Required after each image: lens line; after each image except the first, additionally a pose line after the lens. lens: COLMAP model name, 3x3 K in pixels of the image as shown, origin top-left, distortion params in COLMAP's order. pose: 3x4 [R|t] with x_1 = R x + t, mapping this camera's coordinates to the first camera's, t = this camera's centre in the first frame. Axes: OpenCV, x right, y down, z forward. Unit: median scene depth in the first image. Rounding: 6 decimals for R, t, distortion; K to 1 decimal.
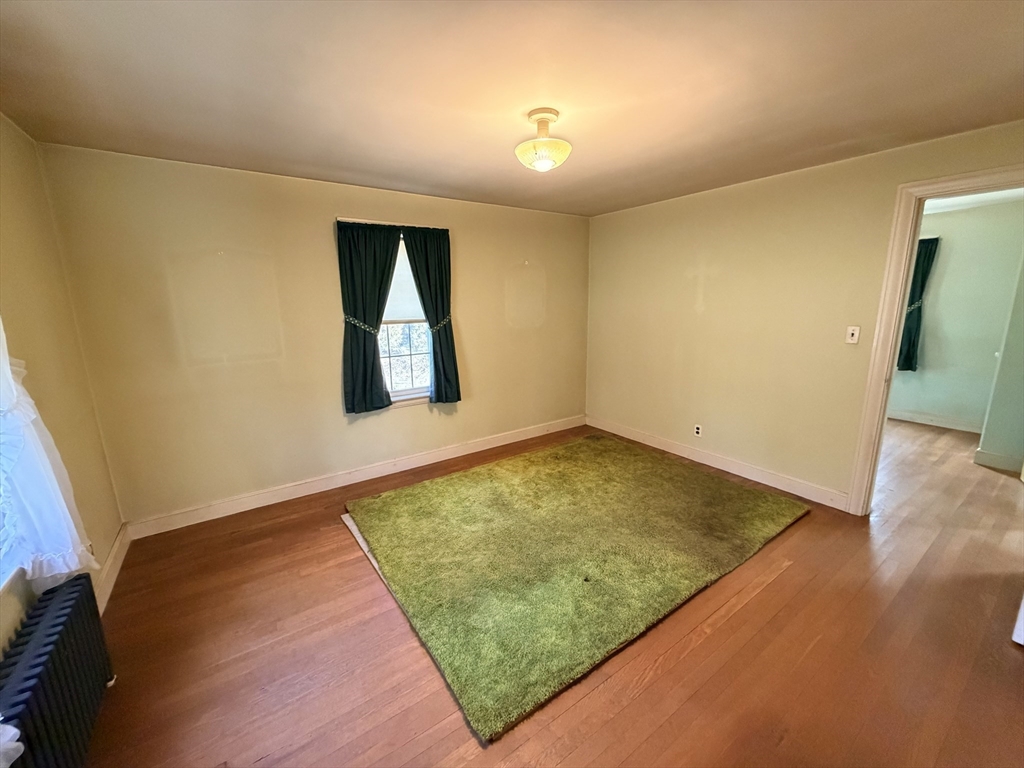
lens RADIAL K [[407.8, 0, 512.0], [0, 407.8, 384.0], [0, 0, 1]] dist [-0.000968, -0.000057]
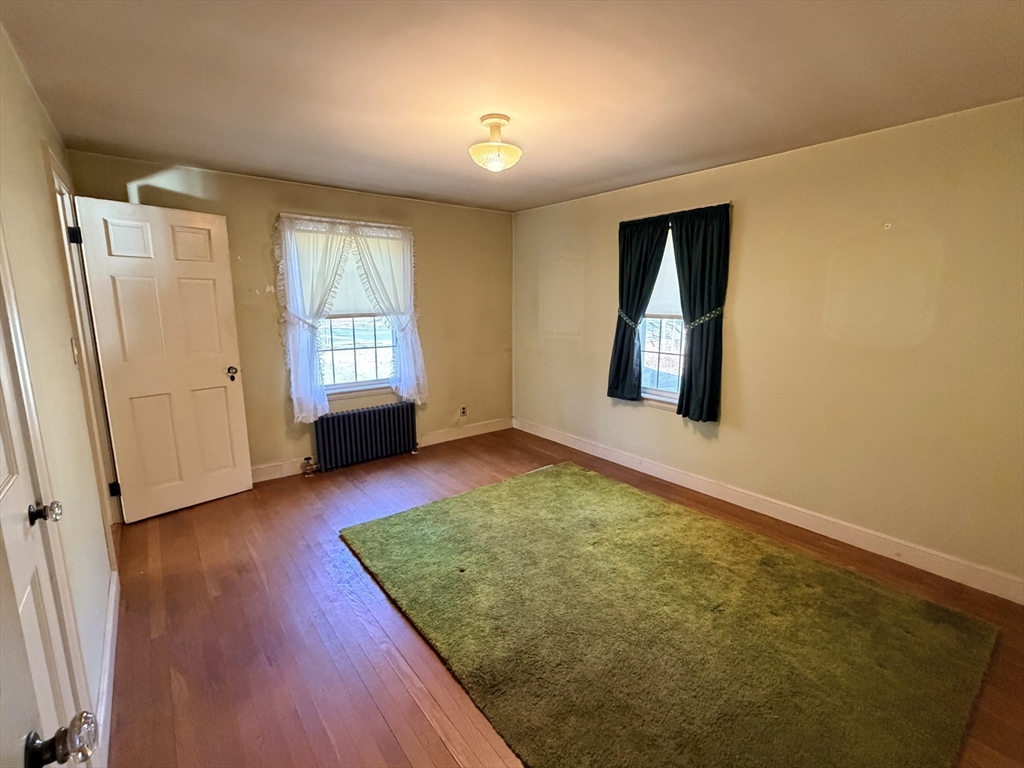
lens RADIAL K [[471.5, 0, 512.0], [0, 471.5, 384.0], [0, 0, 1]] dist [0.001758, 0.000066]
pose [[0.051063, 0.193498, -0.979771, 0.833665], [-0.208440, 0.961510, 0.179028, -0.131151], [0.976701, 0.195082, 0.089430, 0.623242]]
